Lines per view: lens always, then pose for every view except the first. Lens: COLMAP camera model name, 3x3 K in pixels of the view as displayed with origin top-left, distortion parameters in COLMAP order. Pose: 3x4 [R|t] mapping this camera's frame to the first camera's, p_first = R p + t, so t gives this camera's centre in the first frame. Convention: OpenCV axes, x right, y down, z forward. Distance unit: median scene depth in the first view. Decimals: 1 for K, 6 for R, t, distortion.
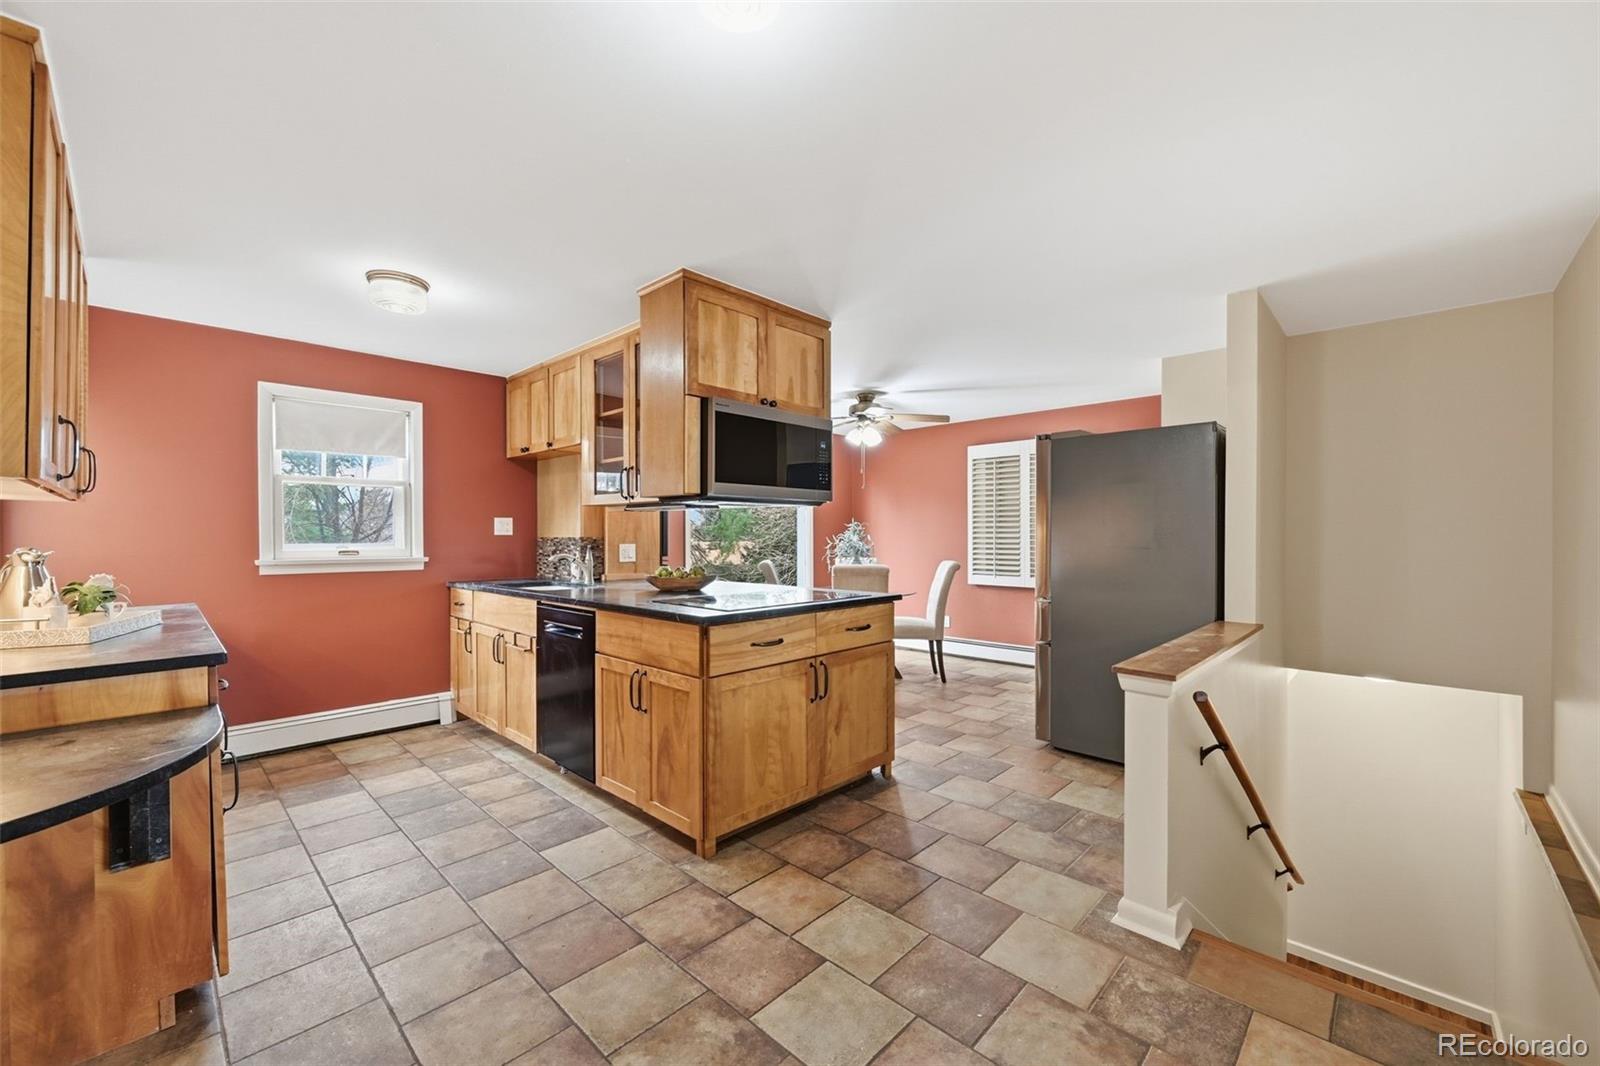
lens RADIAL K [[633.1, 0, 806.2], [0, 633.1, 539.1], [0, 0, 1]] dist [-0.002094, 0.000041]
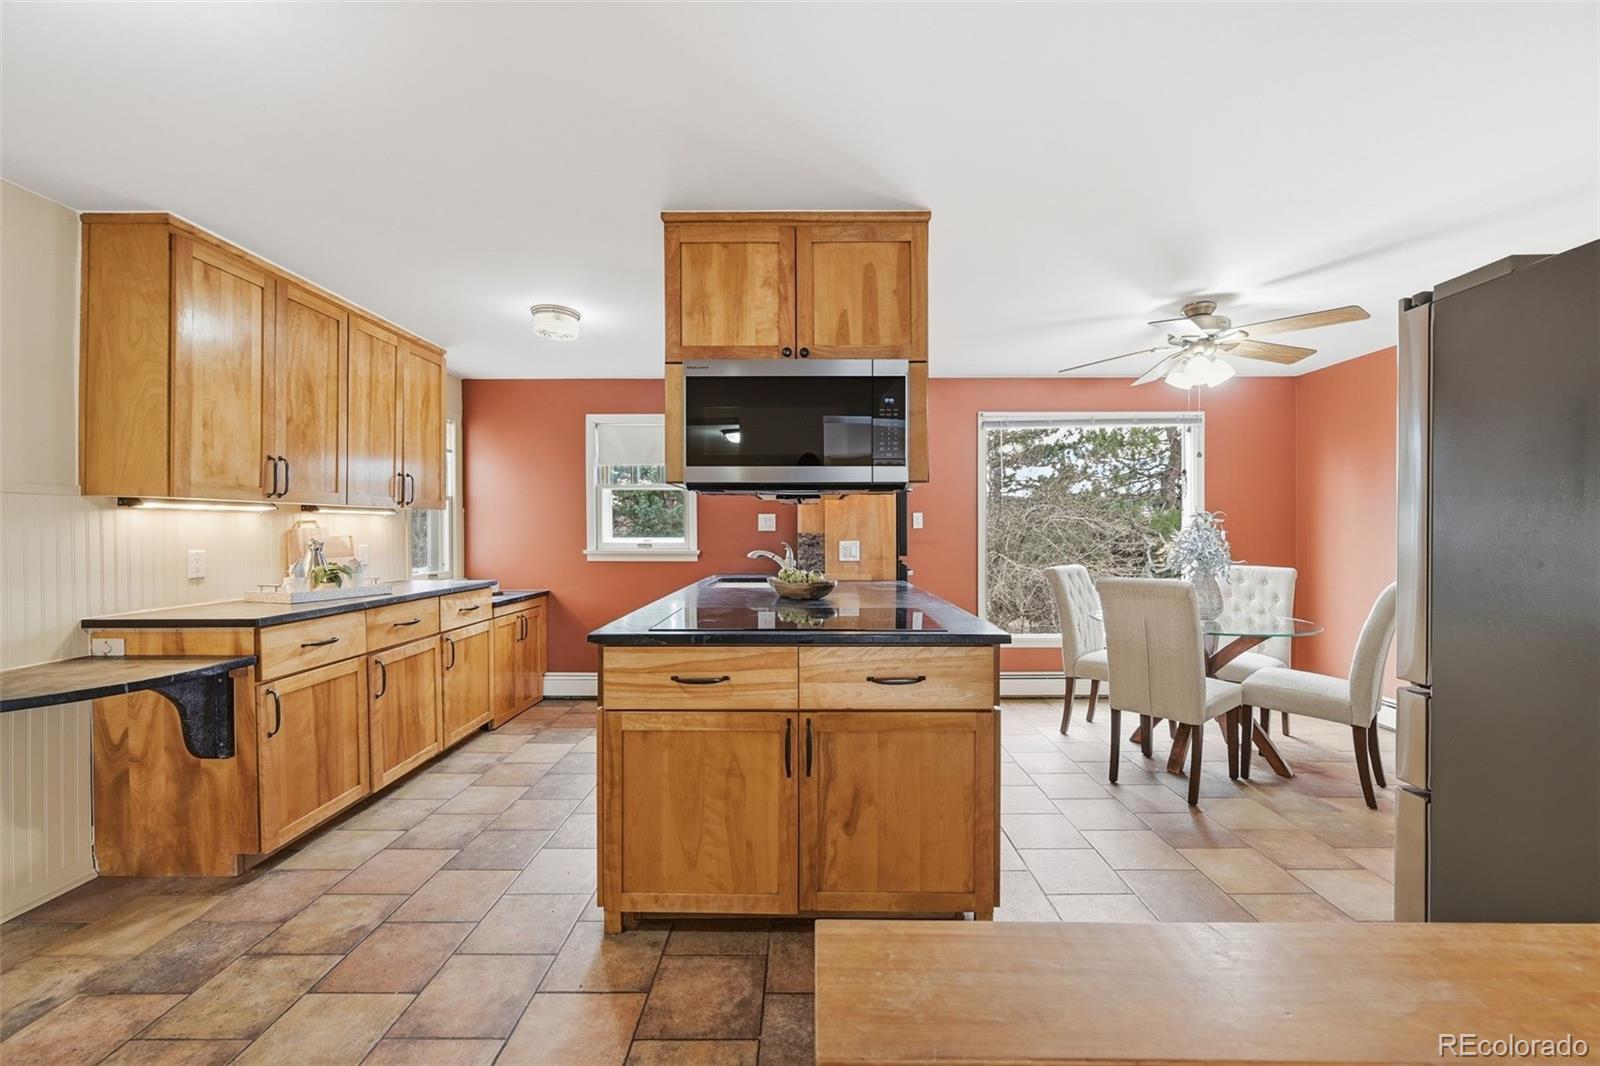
lens RADIAL K [[633.1, 0, 800.0], [0, 633.1, 531.7], [0, 0, 1]] dist [-0.002094, 0.000041]
pose [[0.687494, 0.002611, -0.726185, 0.514293], [-0.004343, 0.999990, -0.000516, -0.007398], [0.726177, 0.003508, 0.687499, 0.533375]]
